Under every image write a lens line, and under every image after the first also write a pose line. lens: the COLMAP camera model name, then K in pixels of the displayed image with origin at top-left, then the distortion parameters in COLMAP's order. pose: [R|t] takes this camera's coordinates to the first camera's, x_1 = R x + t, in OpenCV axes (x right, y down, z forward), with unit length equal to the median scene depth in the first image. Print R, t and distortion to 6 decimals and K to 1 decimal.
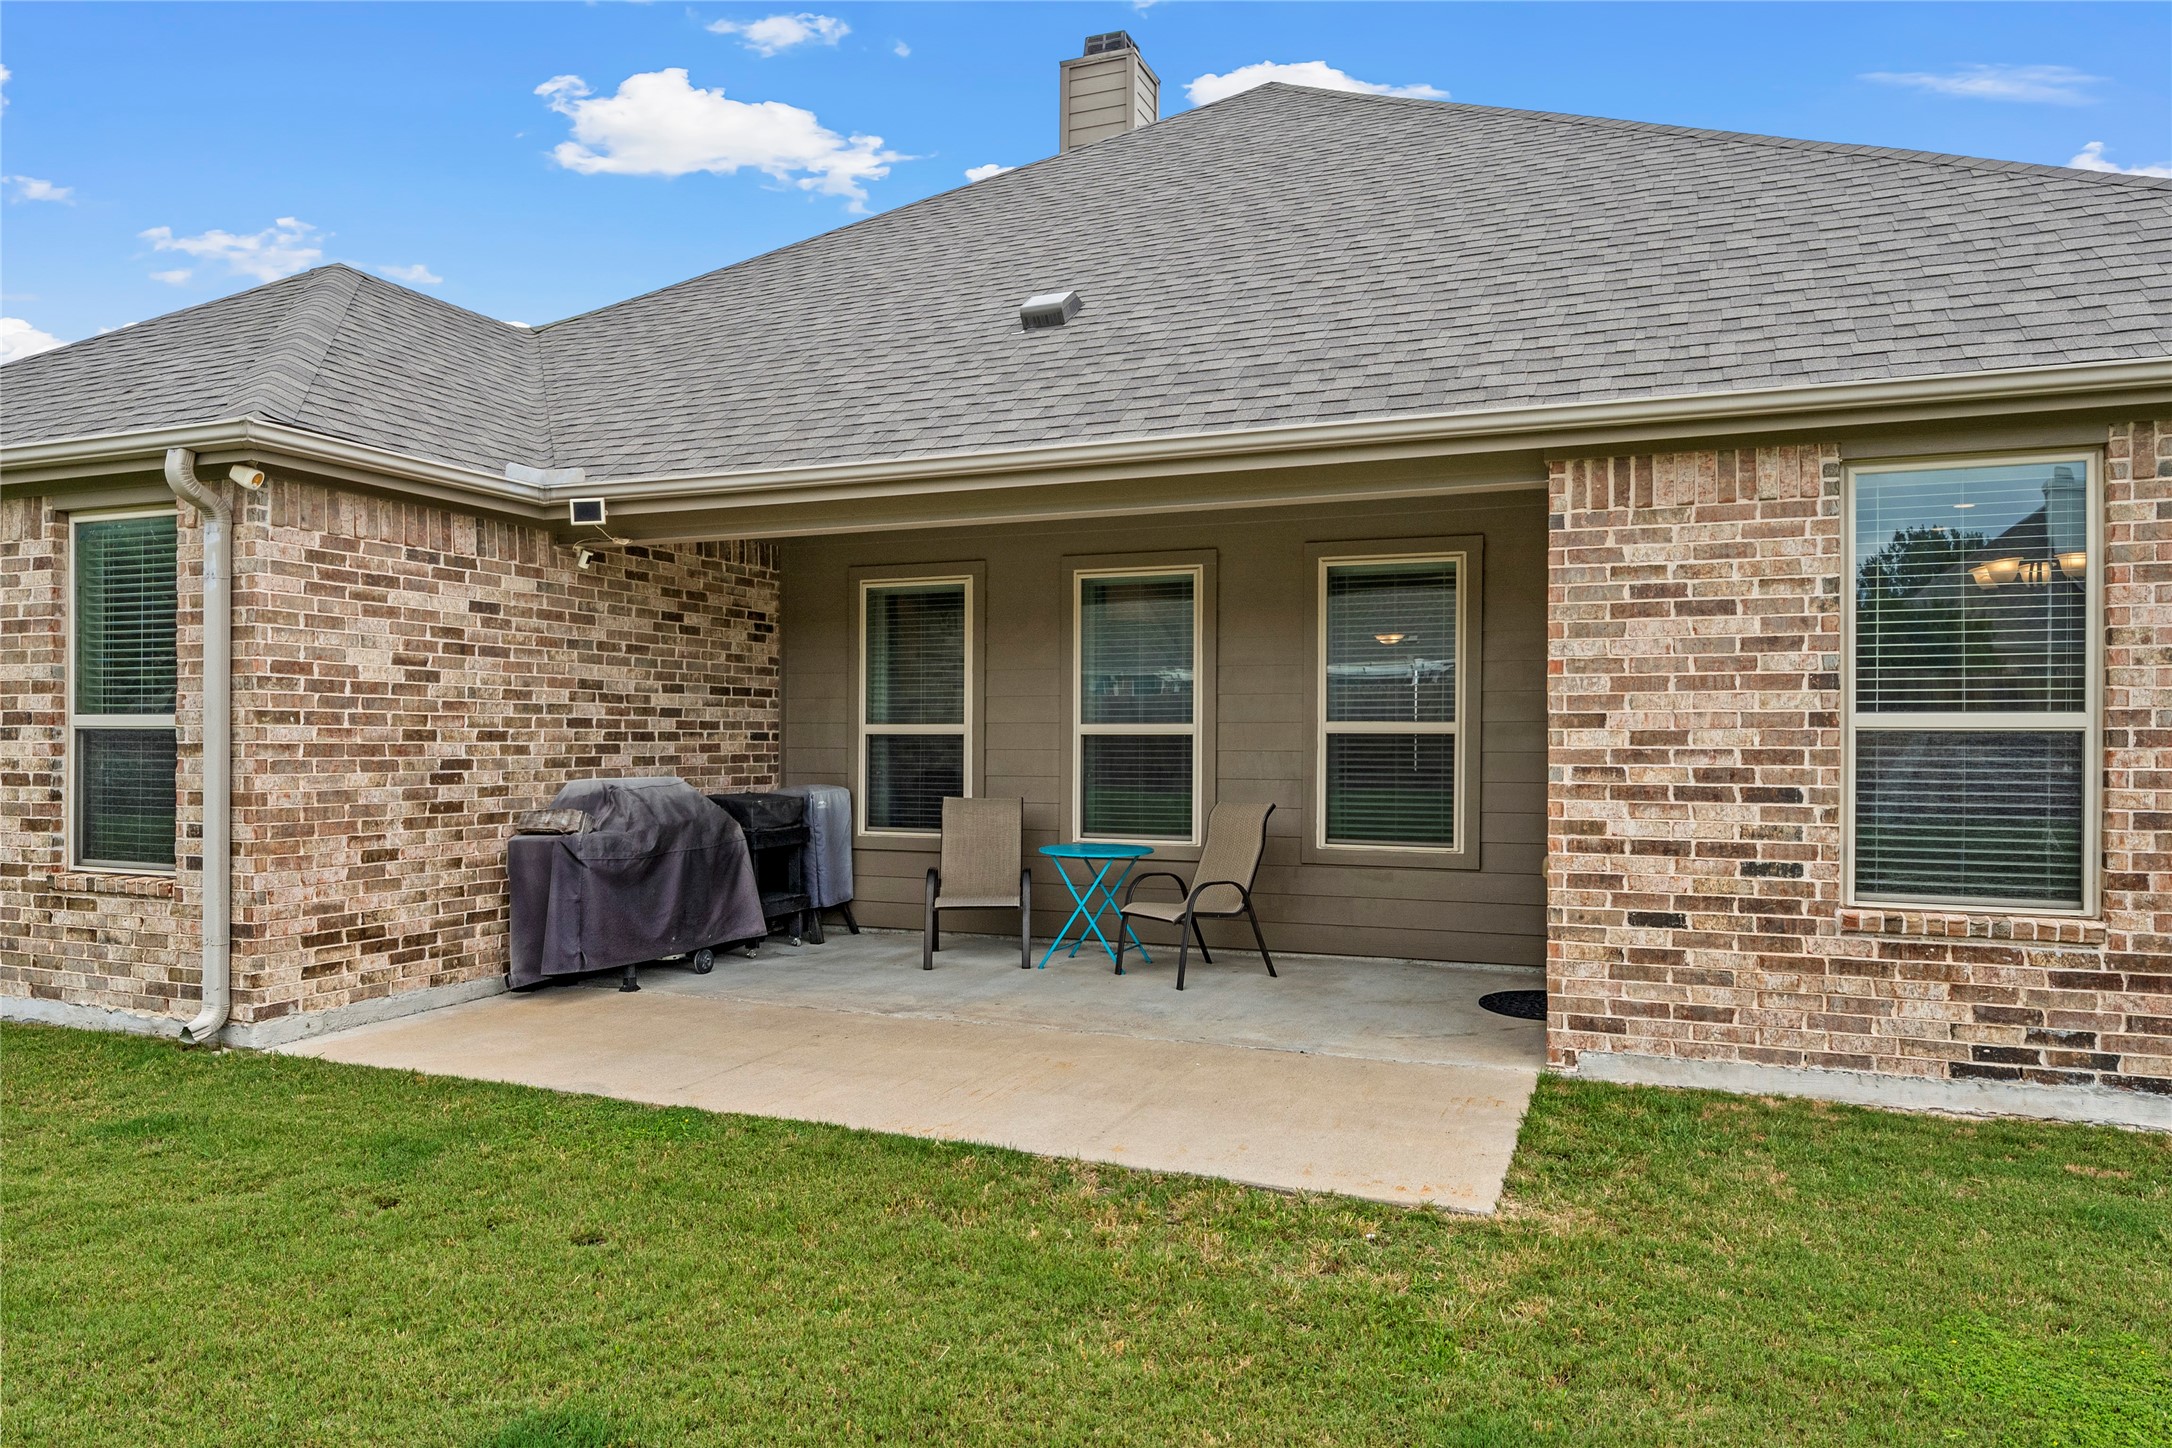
lens RADIAL K [[1466.8, 0, 1088.1], [0, 1466.8, 734.9], [0, 0, 1]] dist [-0.000027, -0.000793]
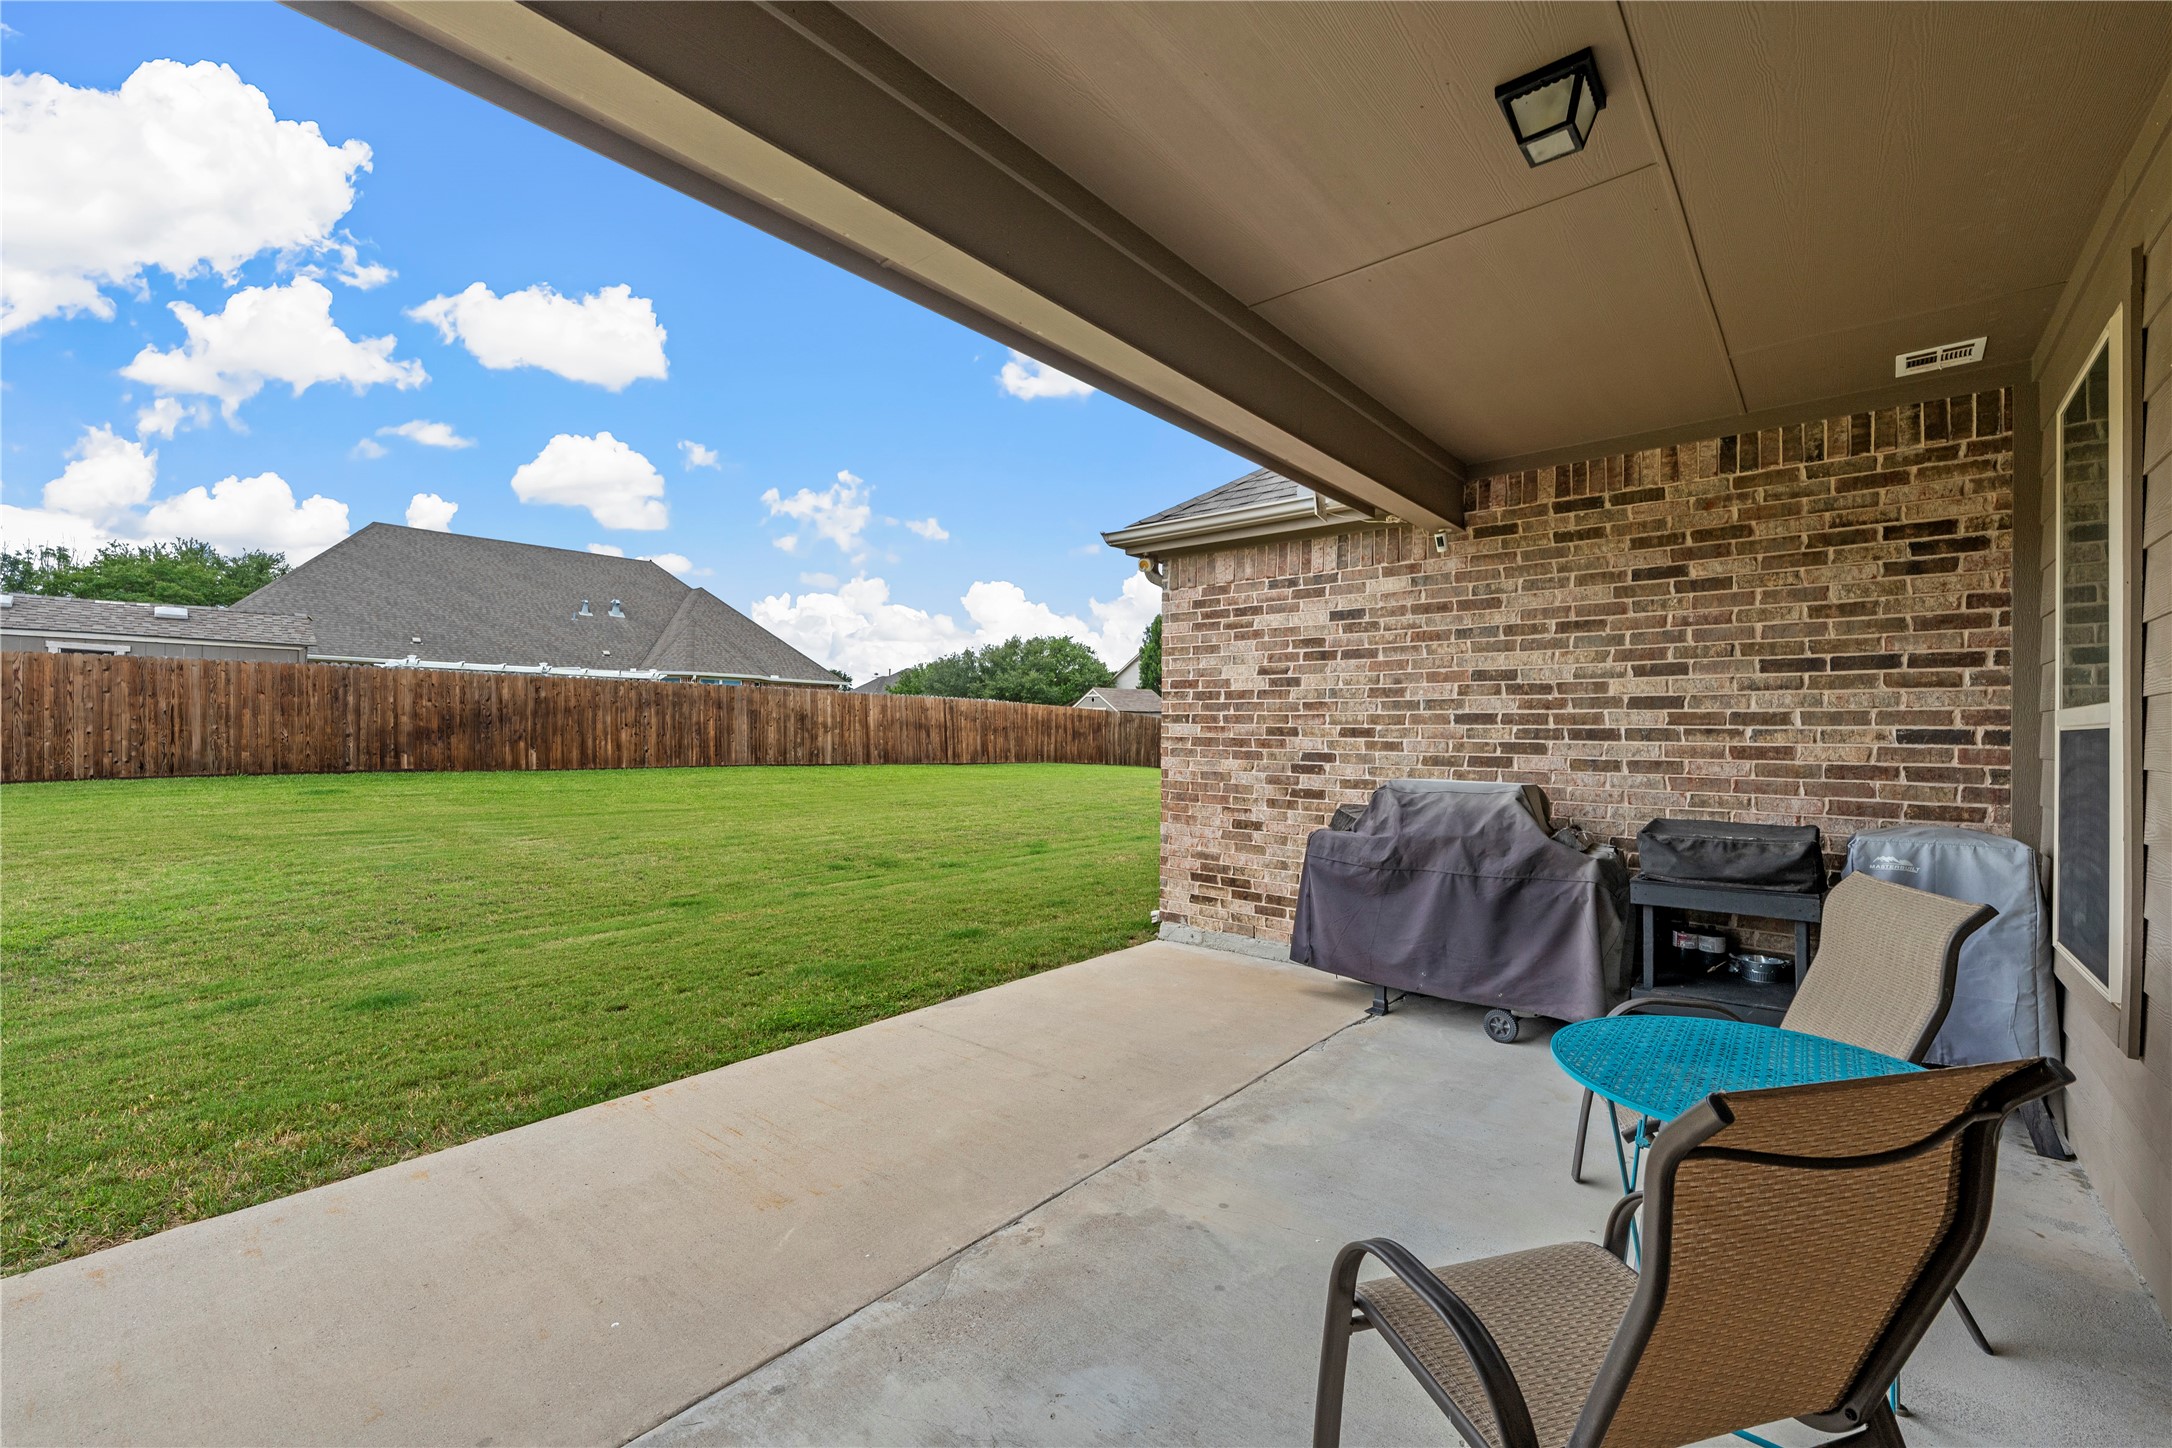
lens RADIAL K [[877.6, 0, 1094.4], [0, 877.6, 725.4], [0, 0, 1]] dist [-0.000491, -0.000062]
pose [[-0.315864, -0.014566, -0.948693, 0.279338], [-0.009703, 0.999879, -0.012121, 0.005587], [0.948755, 0.005376, -0.315967, 1.078785]]
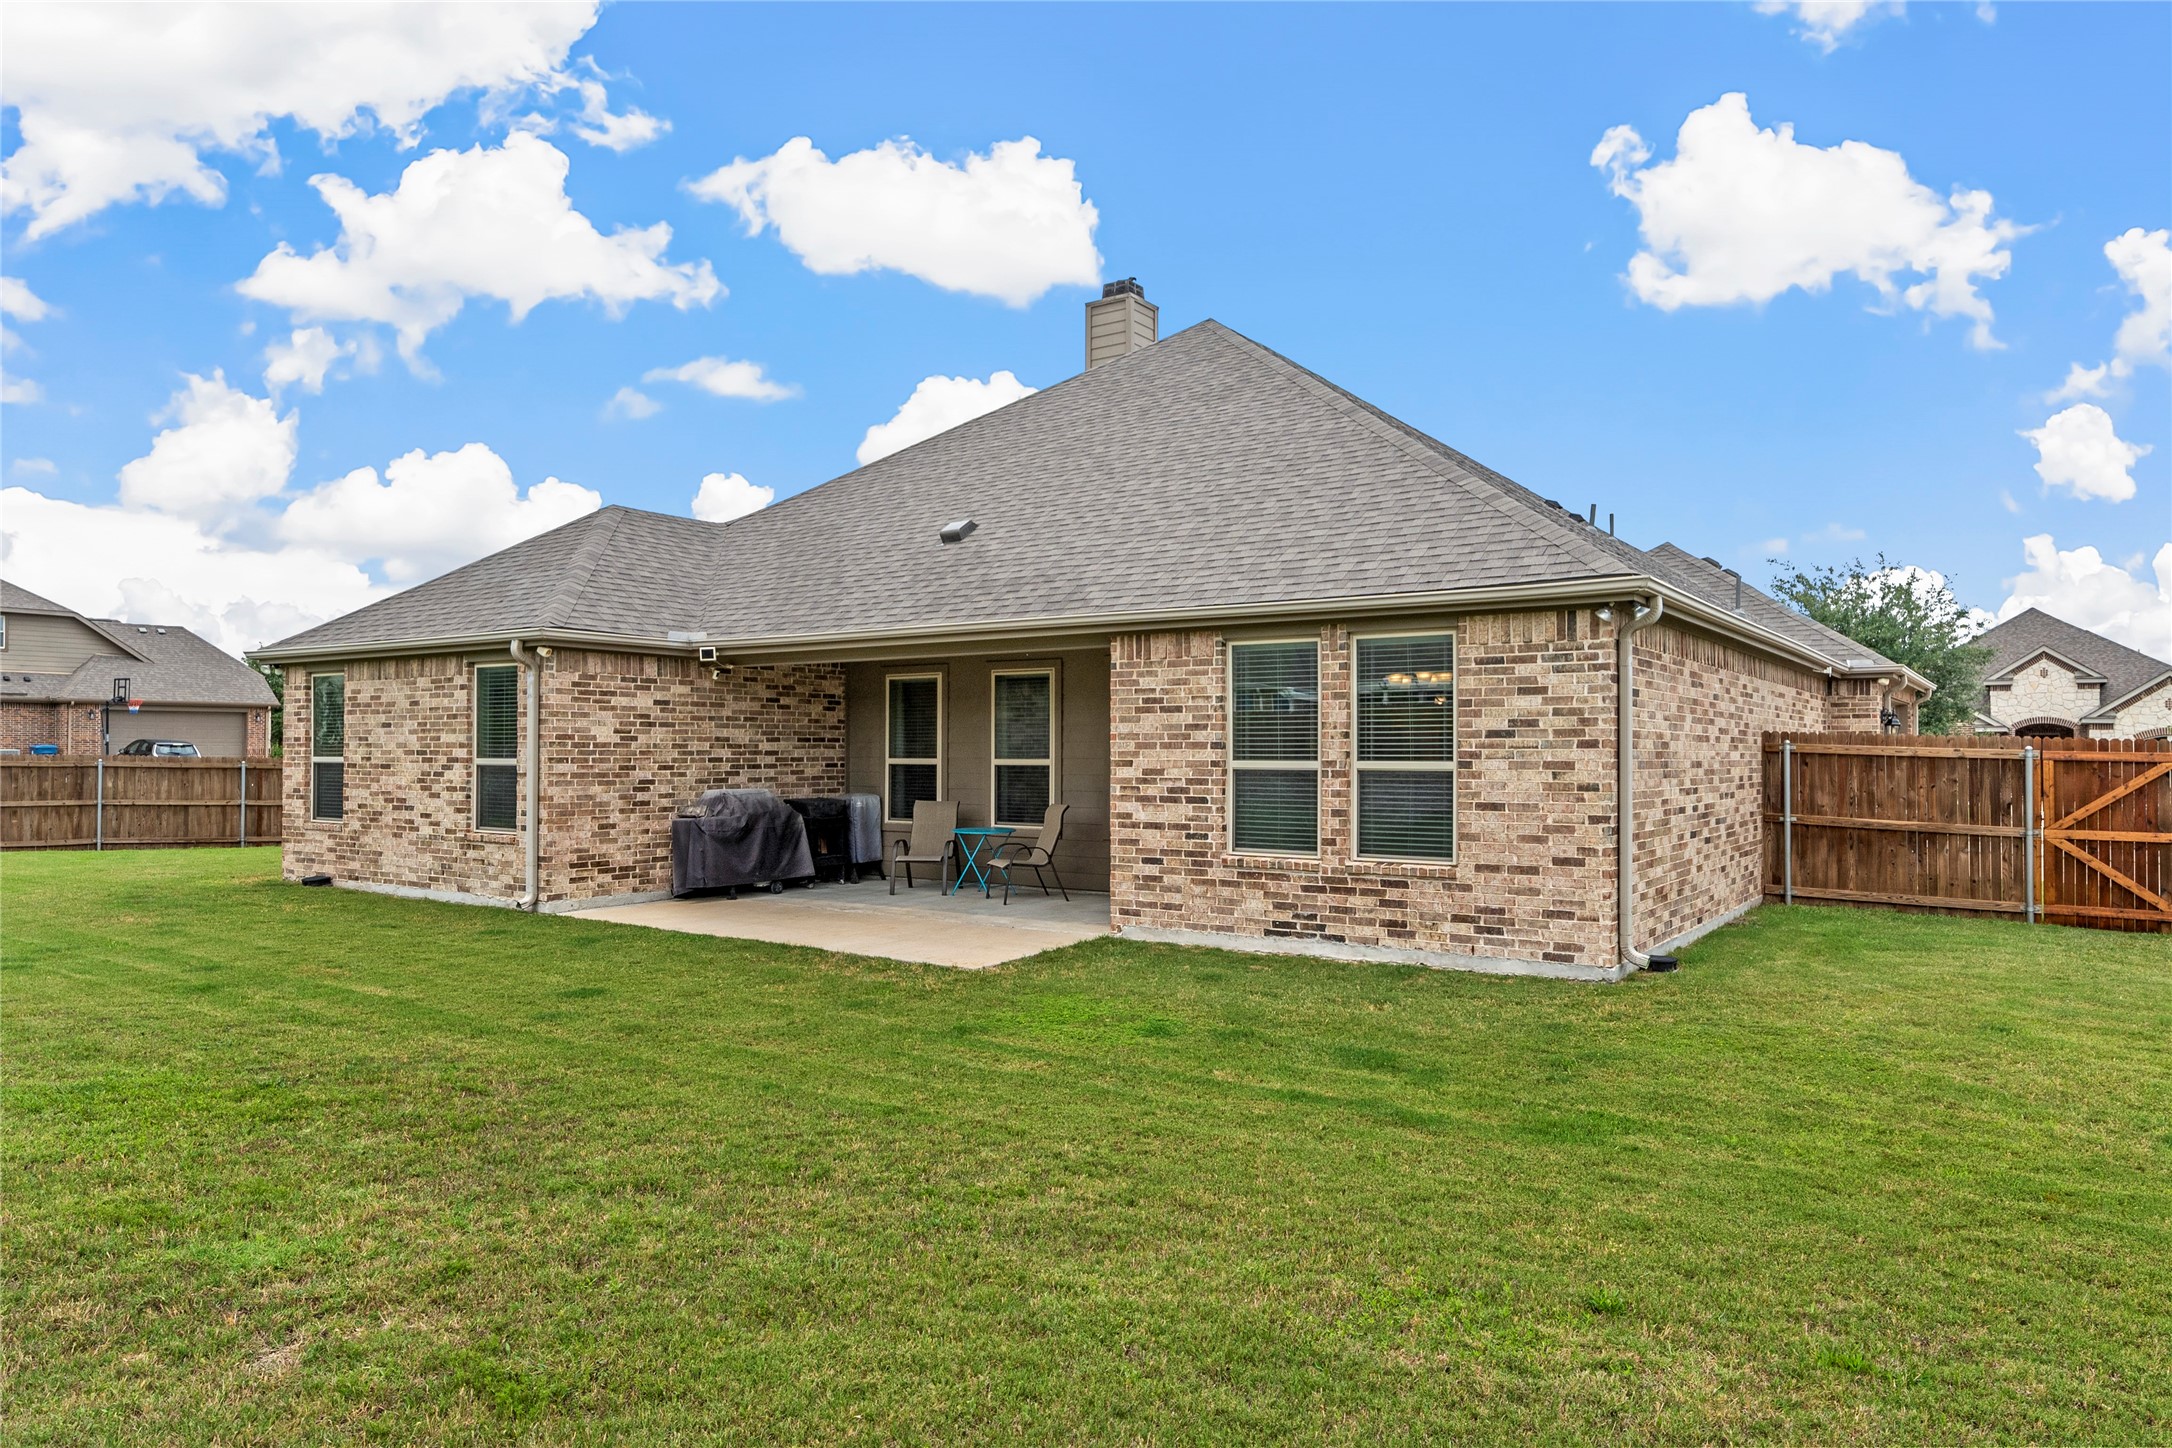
lens RADIAL K [[1387.7, 0, 1084.7], [0, 1387.7, 727.4], [0, 0, 1]] dist [-0.001556, 0.000393]
pose [[0.977308, -0.005195, -0.211759, 0.568005], [0.002190, 0.999894, -0.014422, -0.026507], [0.211812, 0.013631, 0.977215, -0.740658]]
